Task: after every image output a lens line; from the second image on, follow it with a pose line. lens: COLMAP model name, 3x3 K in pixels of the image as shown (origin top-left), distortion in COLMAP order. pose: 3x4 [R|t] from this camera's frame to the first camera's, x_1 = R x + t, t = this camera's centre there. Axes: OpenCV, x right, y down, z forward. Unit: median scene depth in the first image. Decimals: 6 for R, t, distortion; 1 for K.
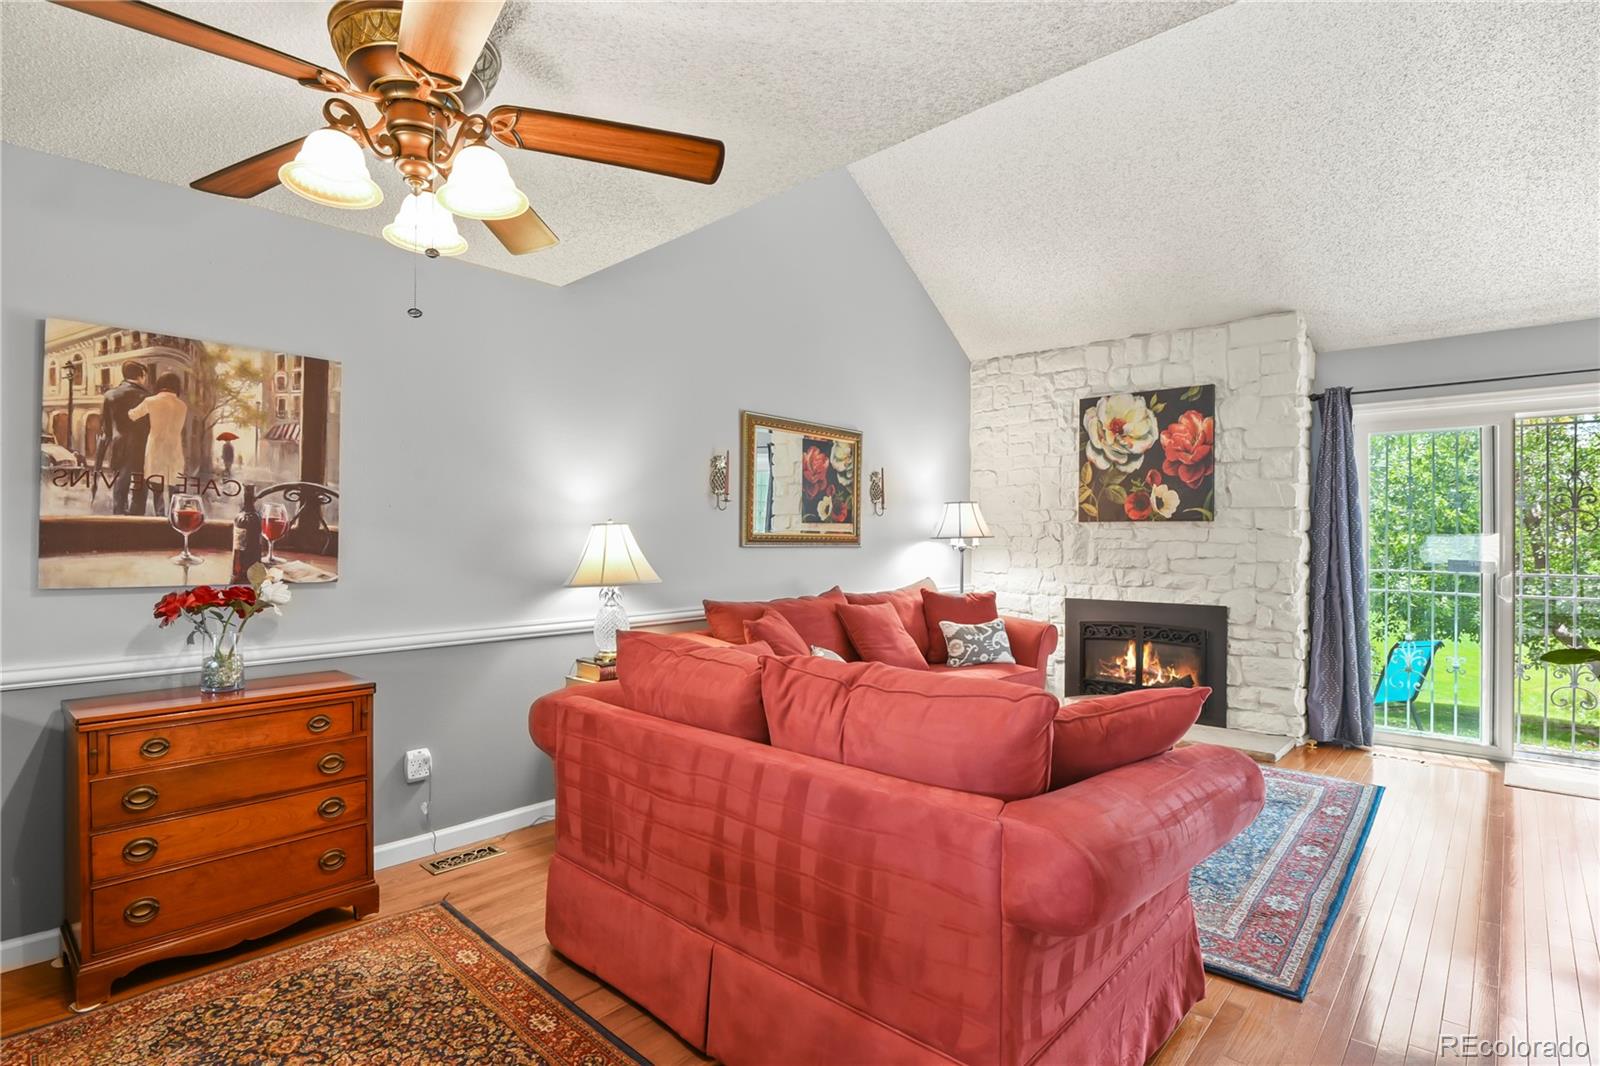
lens RADIAL K [[780.0, 0, 803.5], [0, 780.0, 532.0], [0, 0, 1]] dist [-0.021149, -0.002093]
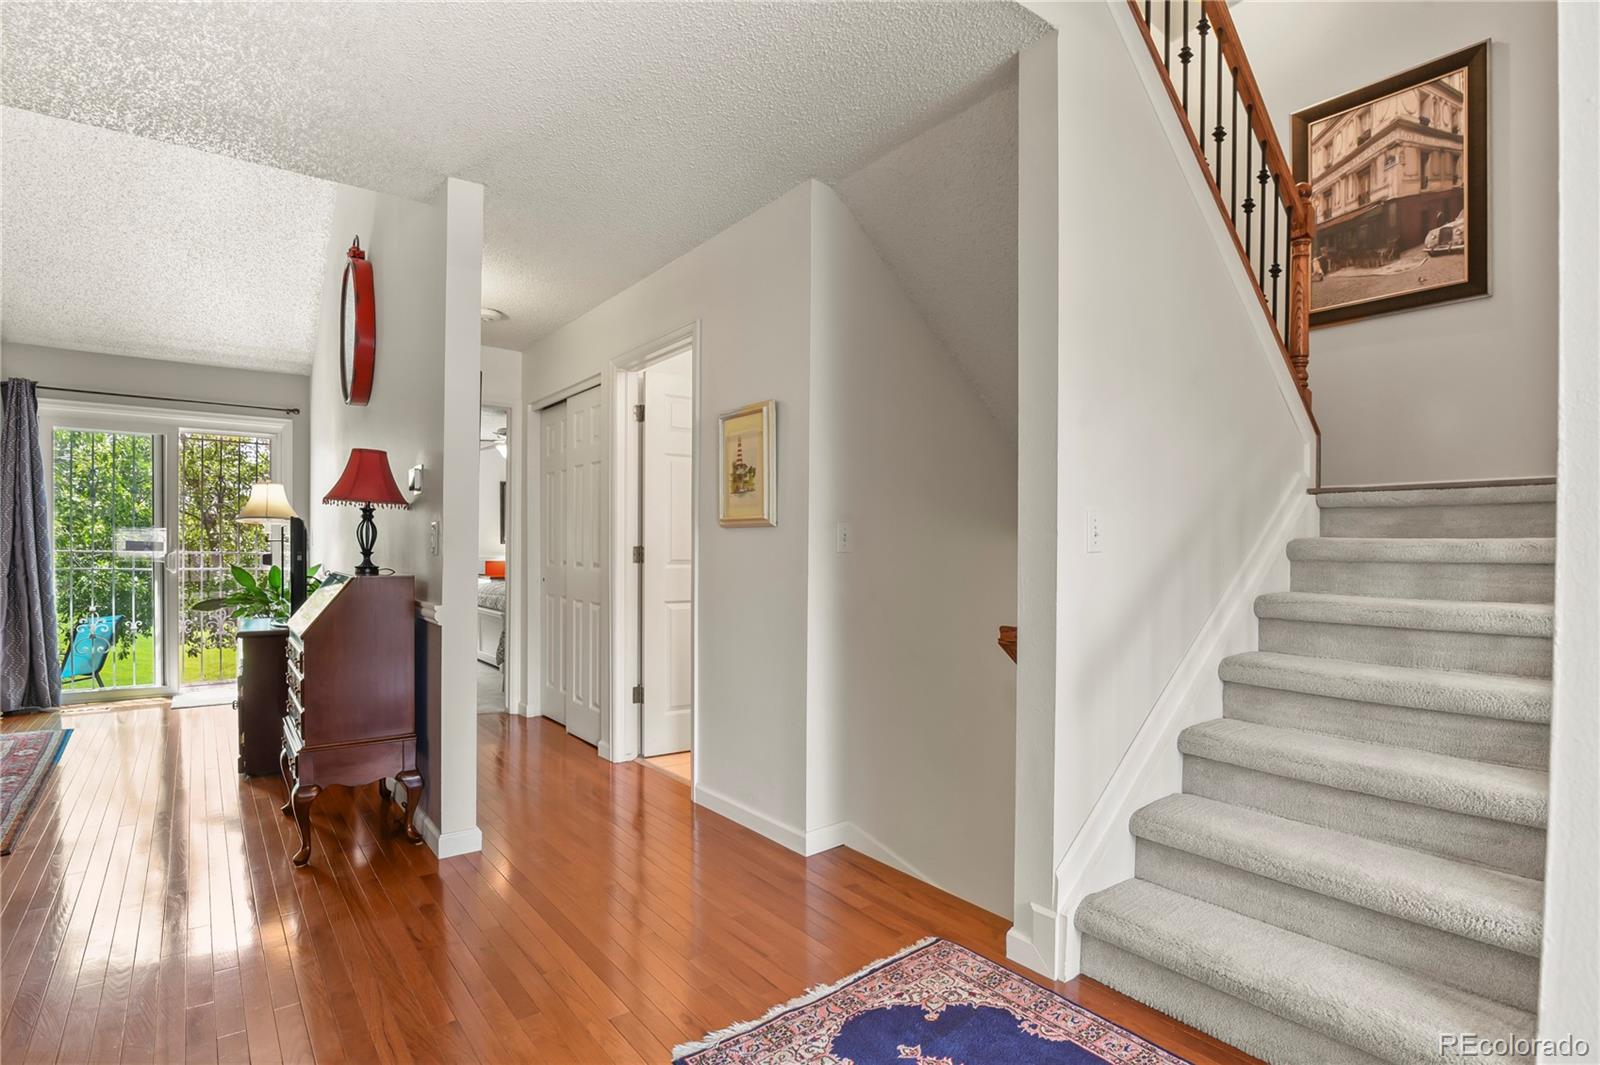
lens RADIAL K [[780.0, 0, 806.8], [0, 780.0, 565.2], [0, 0, 1]] dist [-0.021149, -0.002093]
pose [[0.156700, -0.021678, 0.987408, -0.182059], [-0.015382, 0.999584, 0.024387, 0.028063], [-0.987526, -0.019009, 0.156302, -0.244271]]
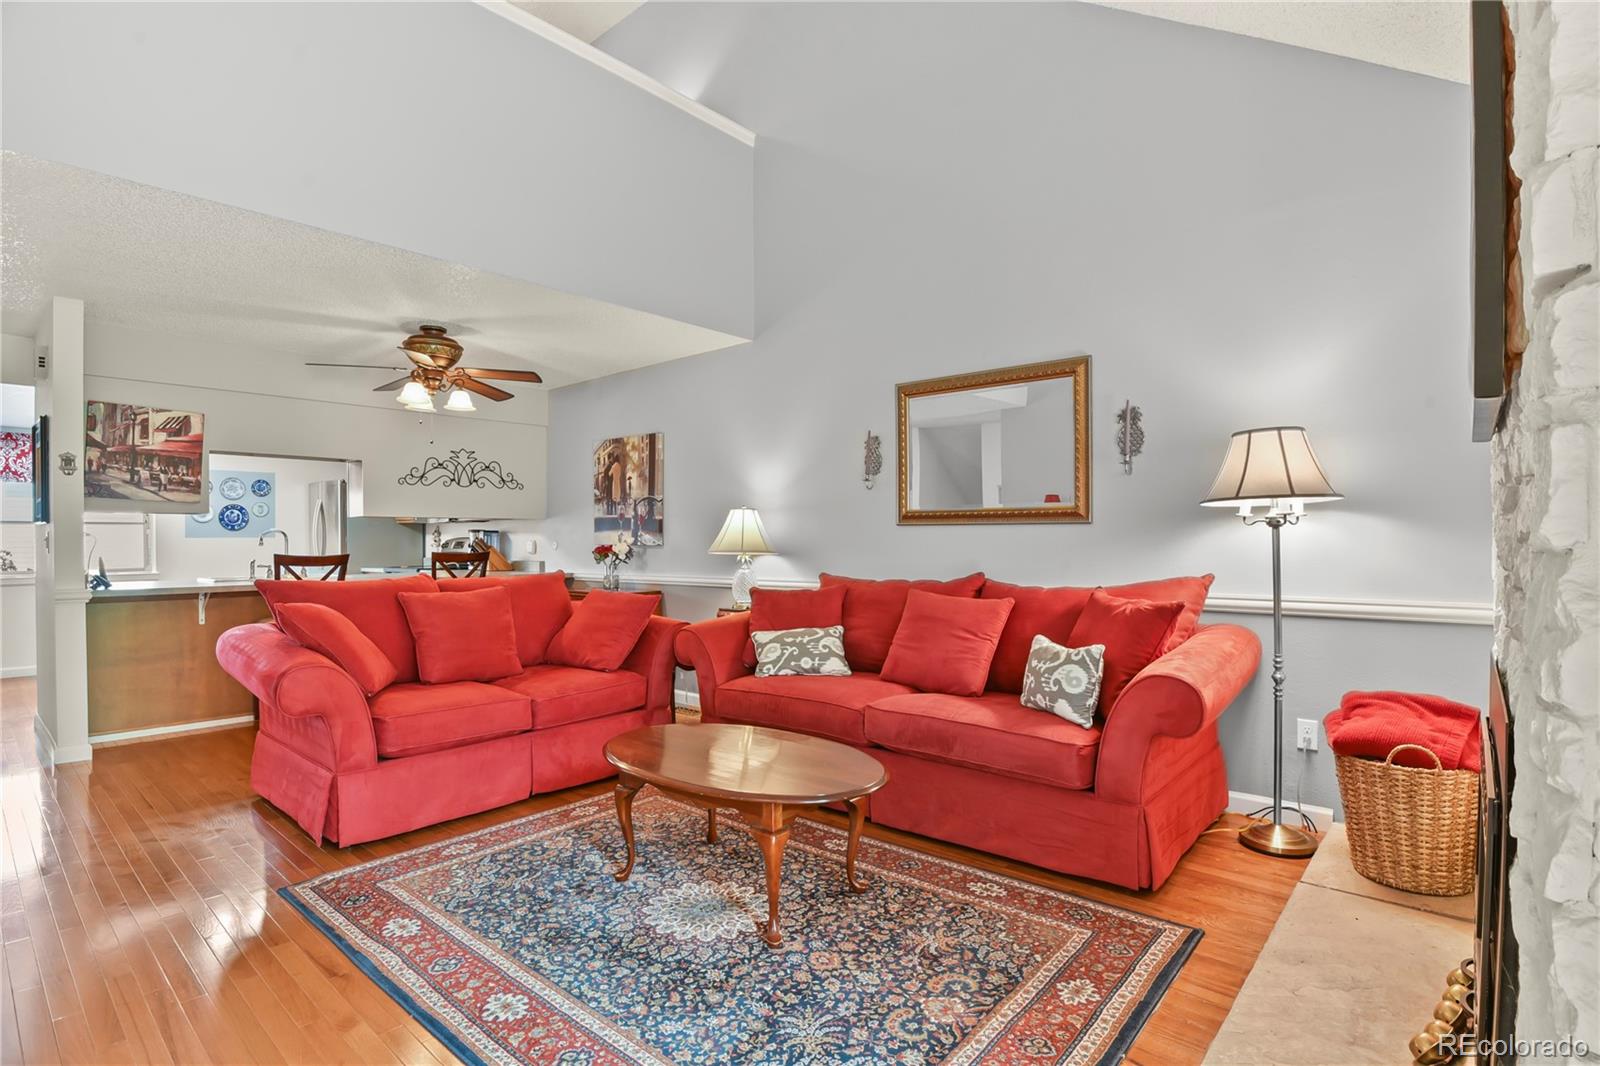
lens RADIAL K [[780.0, 0, 801.5], [0, 780.0, 542.2], [0, 0, 1]] dist [-0.021149, -0.002093]
pose [[0.019332, 0.002423, -0.999810, 0.834593], [0.013011, 0.999912, 0.002674, 0.033714], [0.999728, -0.013060, 0.019299, 0.805866]]
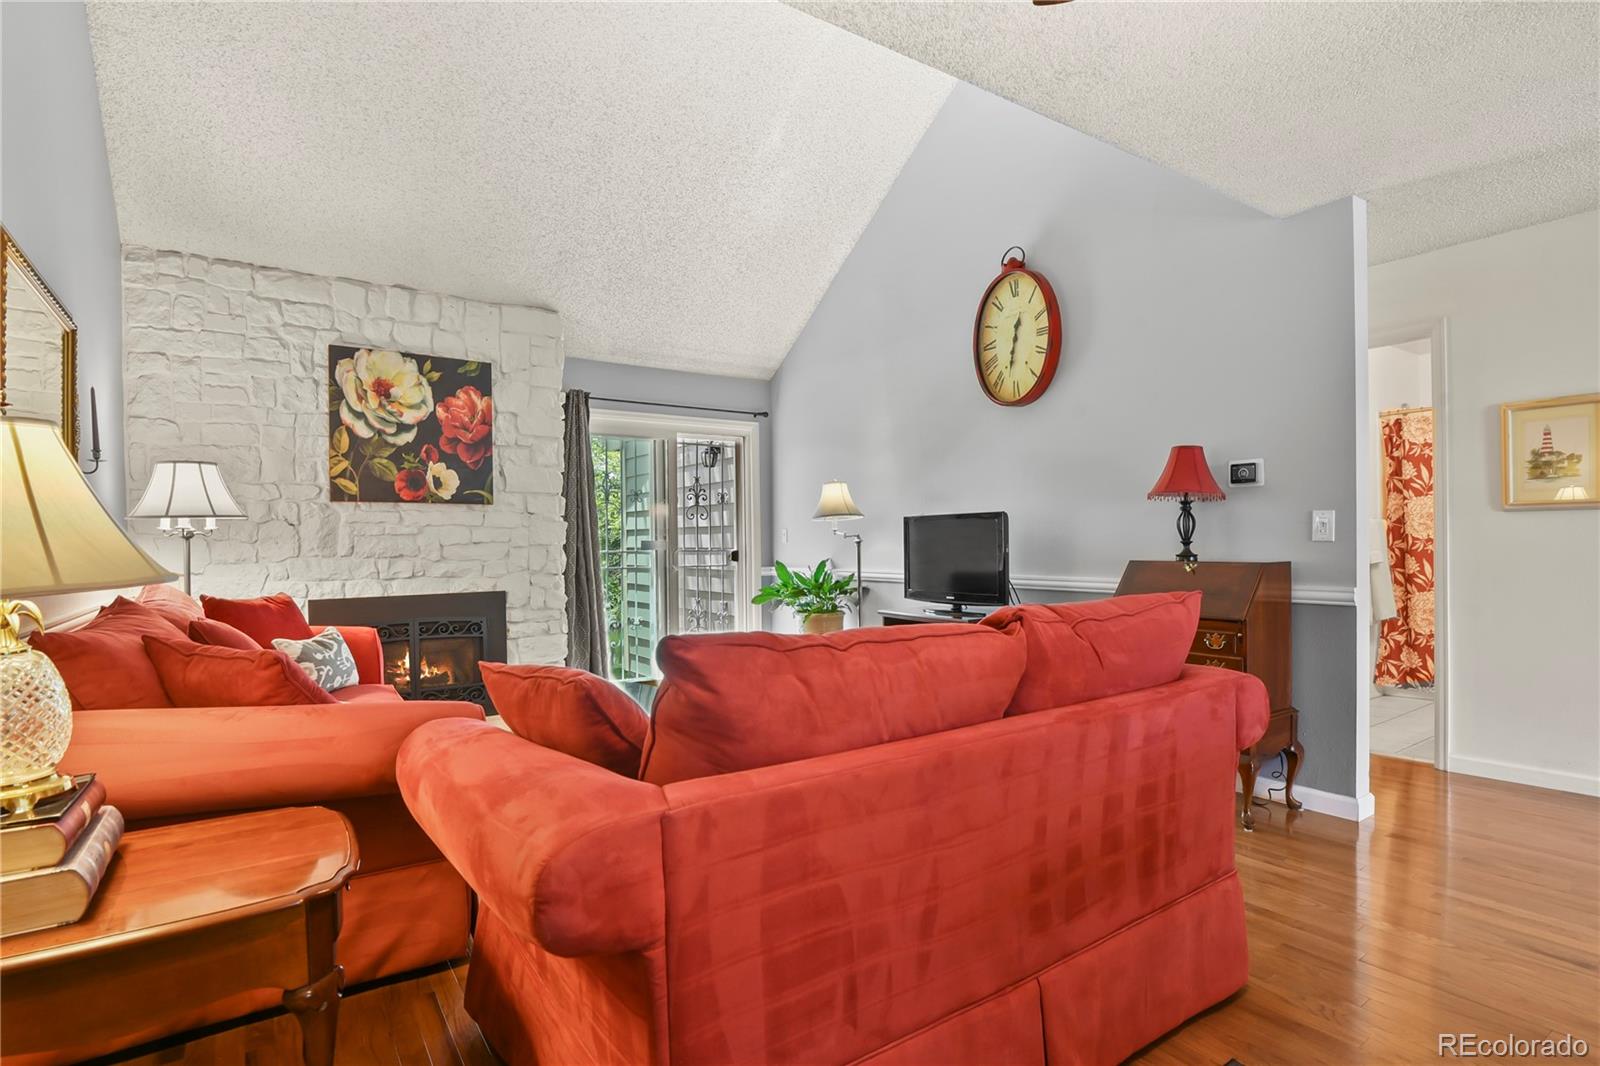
lens RADIAL K [[780.0, 0, 799.5], [0, 780.0, 553.2], [0, 0, 1]] dist [-0.021149, -0.002093]
pose [[0.215295, -0.019130, 0.976362, -0.365582], [0.007320, 0.999812, 0.017975, 0.034521], [-0.976522, 0.003277, 0.215394, 0.438485]]
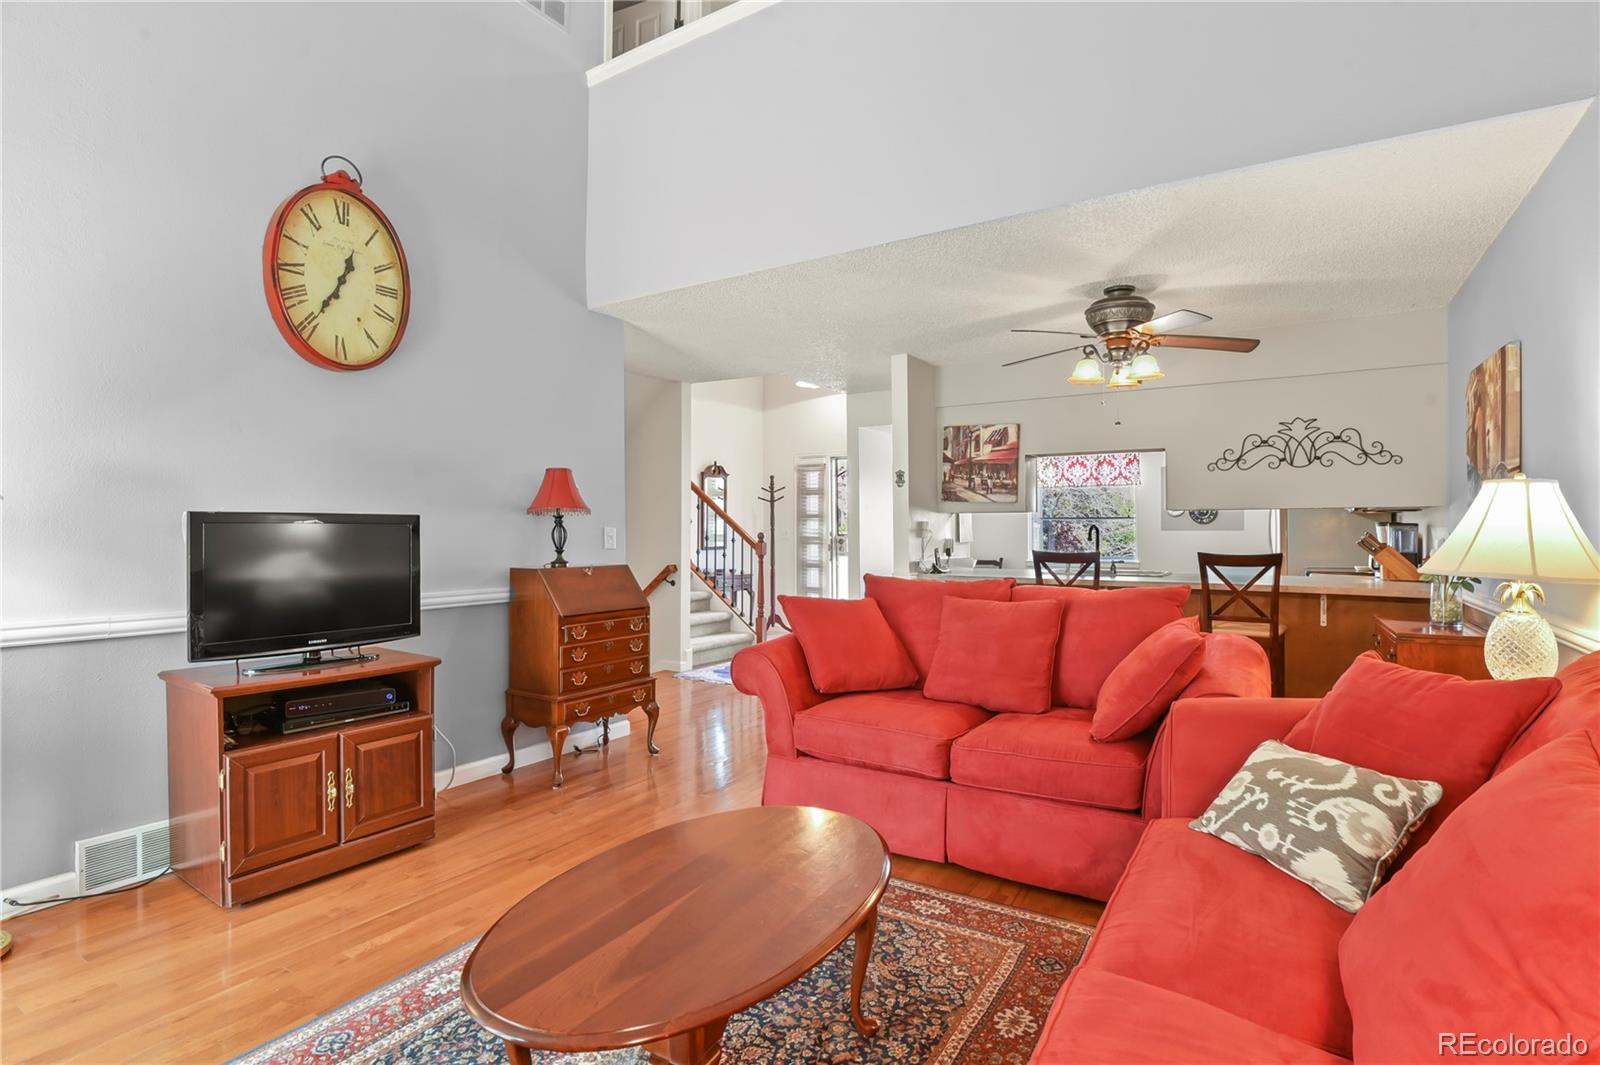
lens RADIAL K [[780.0, 0, 802.6], [0, 780.0, 524.1], [0, 0, 1]] dist [-0.021149, -0.002093]
pose [[-0.983184, -0.001750, -0.182610, 0.319071], [0.001212, 0.999870, -0.016109, 0.024367], [0.182615, -0.016059, -0.983053, 1.121532]]
